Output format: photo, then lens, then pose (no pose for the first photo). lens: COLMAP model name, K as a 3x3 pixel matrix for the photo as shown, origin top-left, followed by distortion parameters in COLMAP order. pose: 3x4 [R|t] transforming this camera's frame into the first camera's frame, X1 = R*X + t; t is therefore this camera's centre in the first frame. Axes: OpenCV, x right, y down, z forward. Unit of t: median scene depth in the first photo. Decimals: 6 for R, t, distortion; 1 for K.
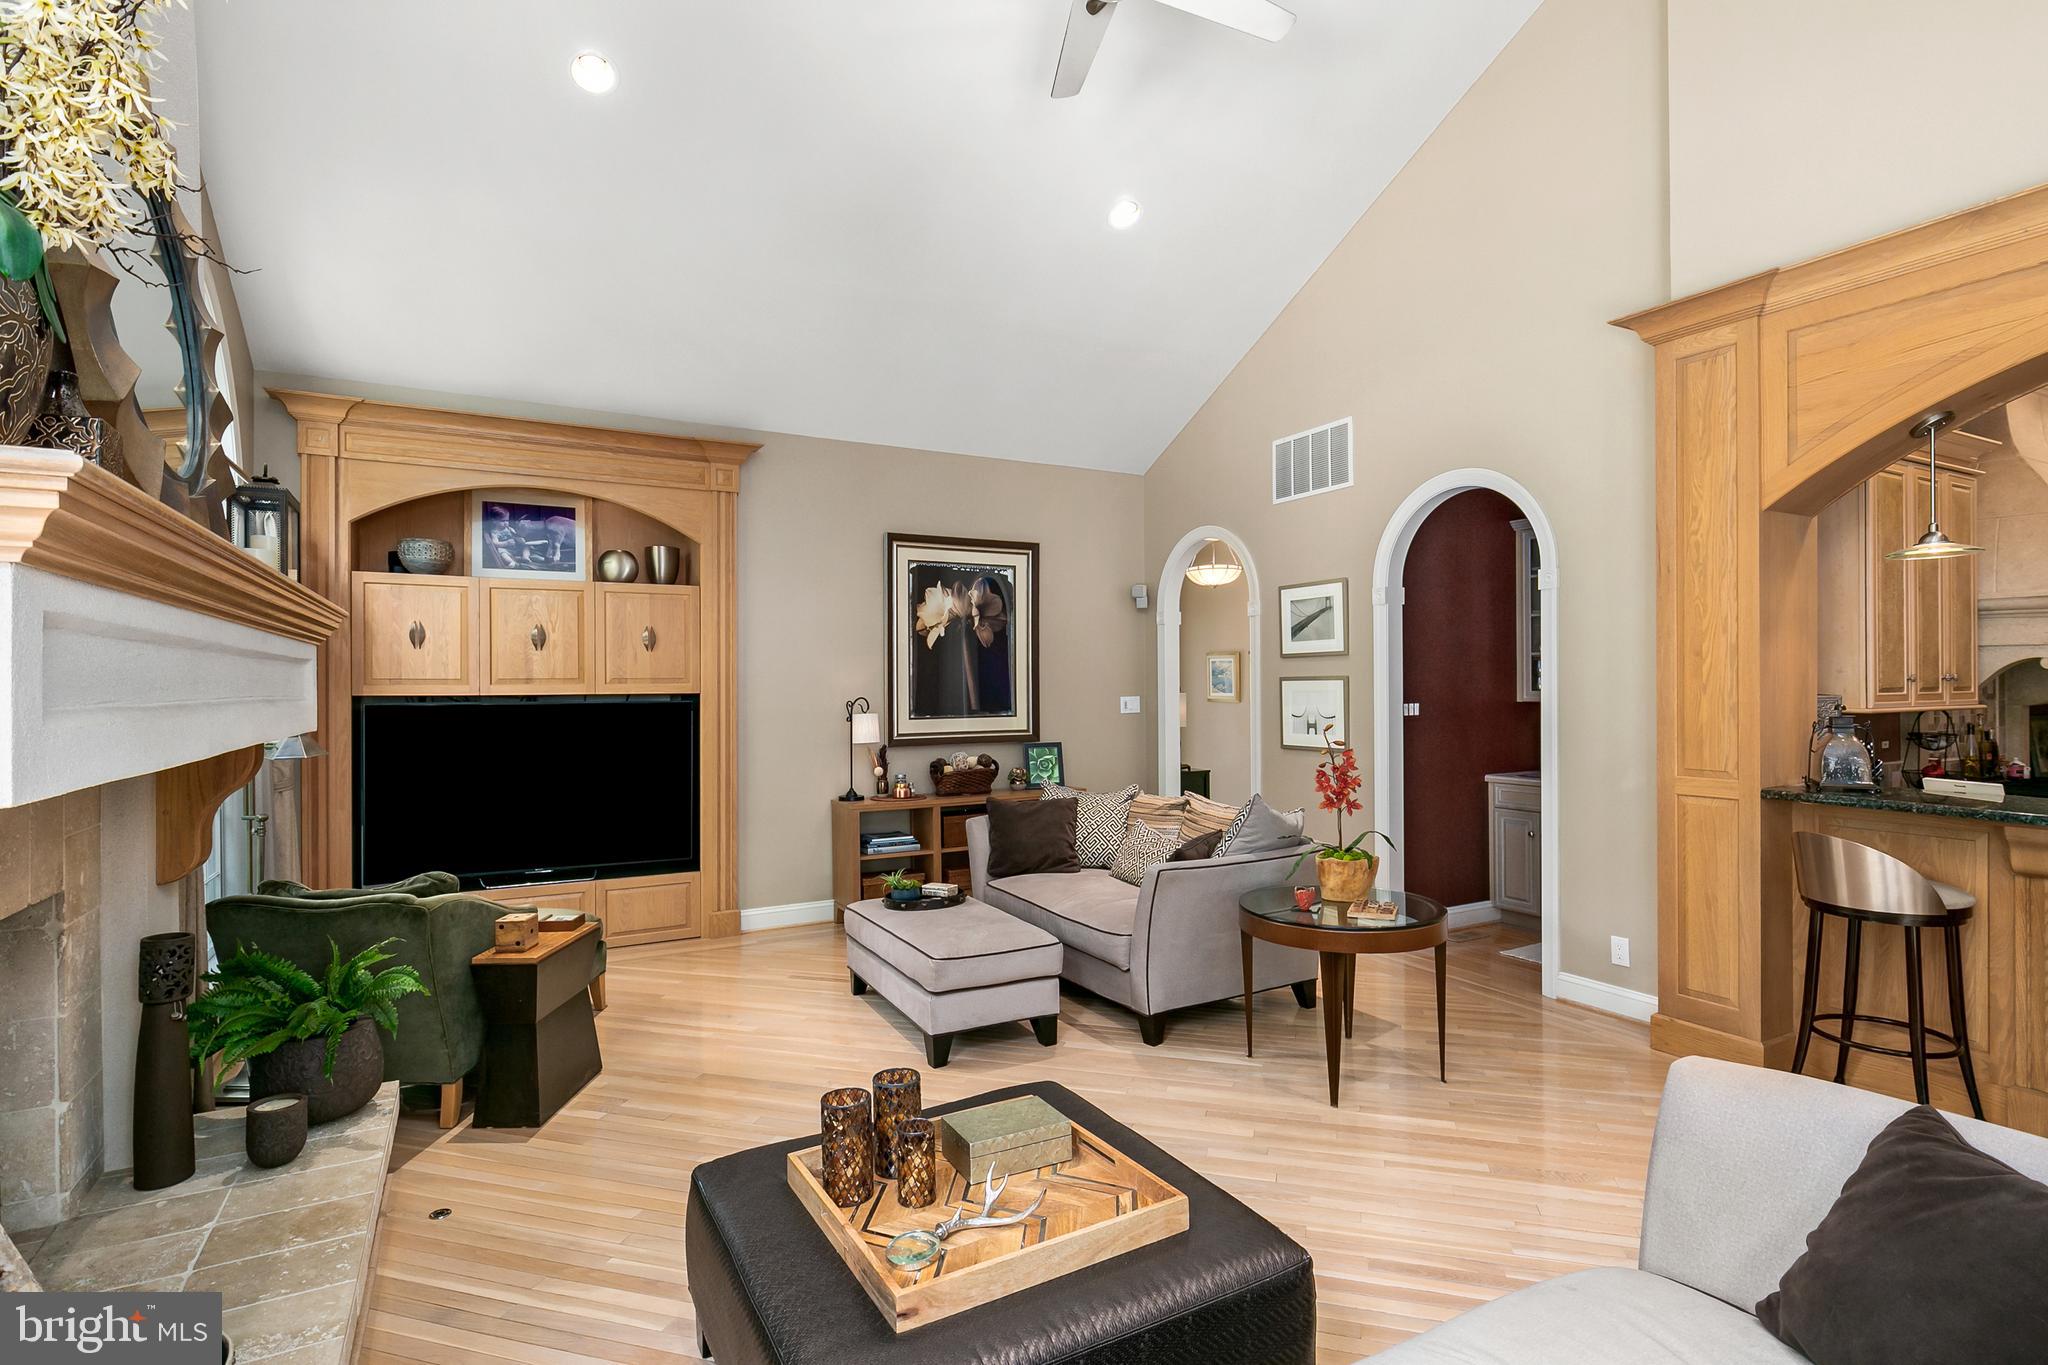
lens RADIAL K [[1003.1, 0, 1036.7], [0, 1003.1, 689.6], [0, 0, 1]] dist [-0.012505, -0.000029]
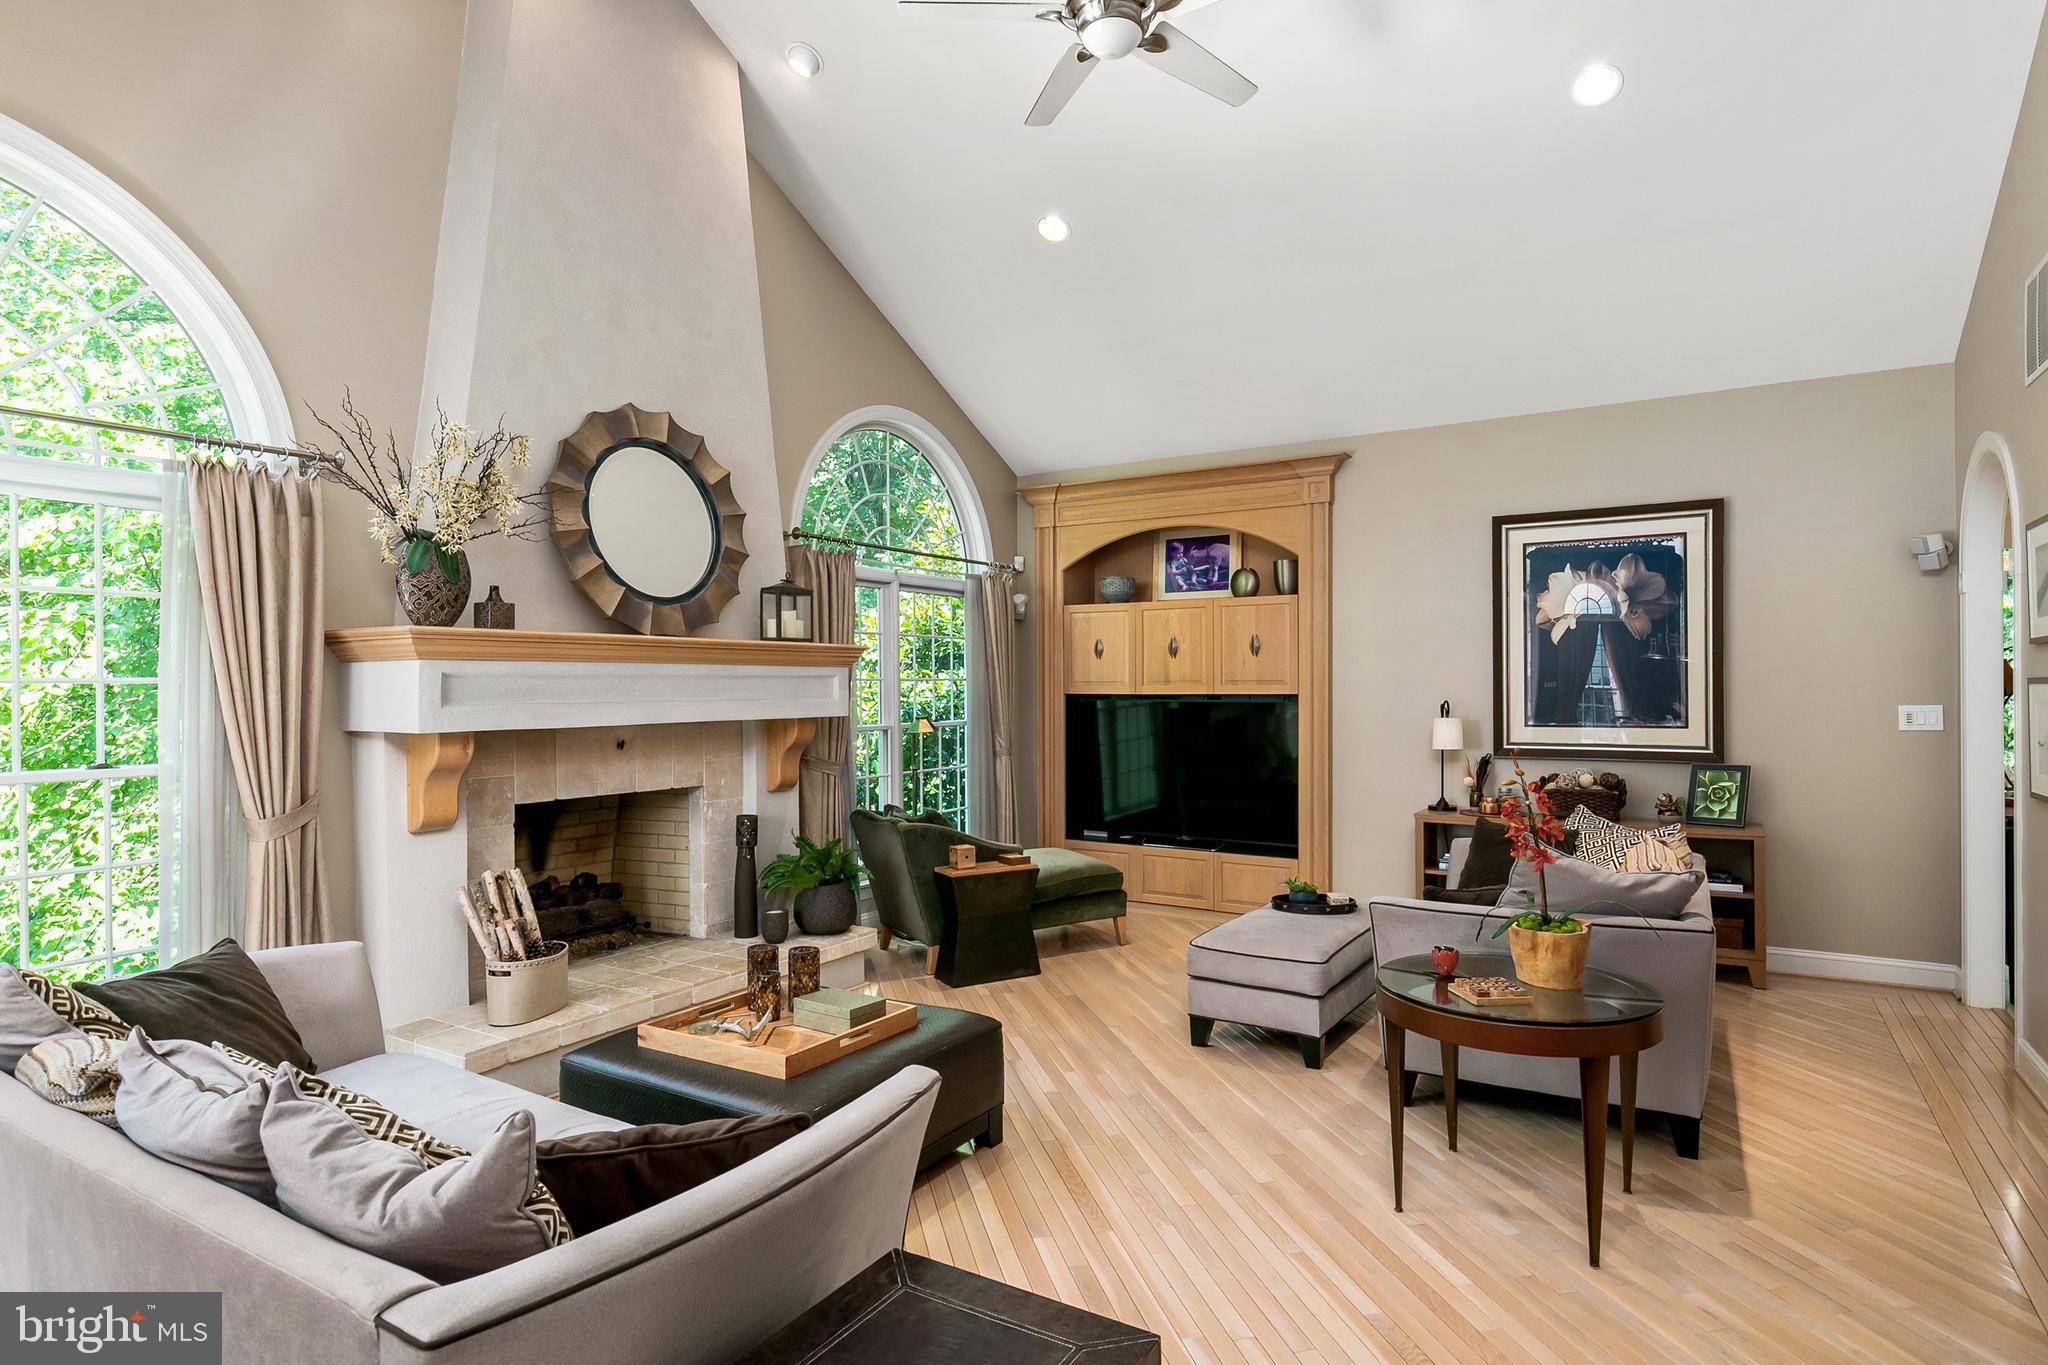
lens RADIAL K [[1107.8, 0, 1028.5], [0, 1107.8, 671.9], [0, 0, 1]] dist [-0.001371, 0.000577]
pose [[0.483219, -0.007626, -0.875466, 0.509450], [-0.001809, 0.999951, -0.009708, -0.007622], [0.875498, 0.006275, 0.483182, 0.157919]]
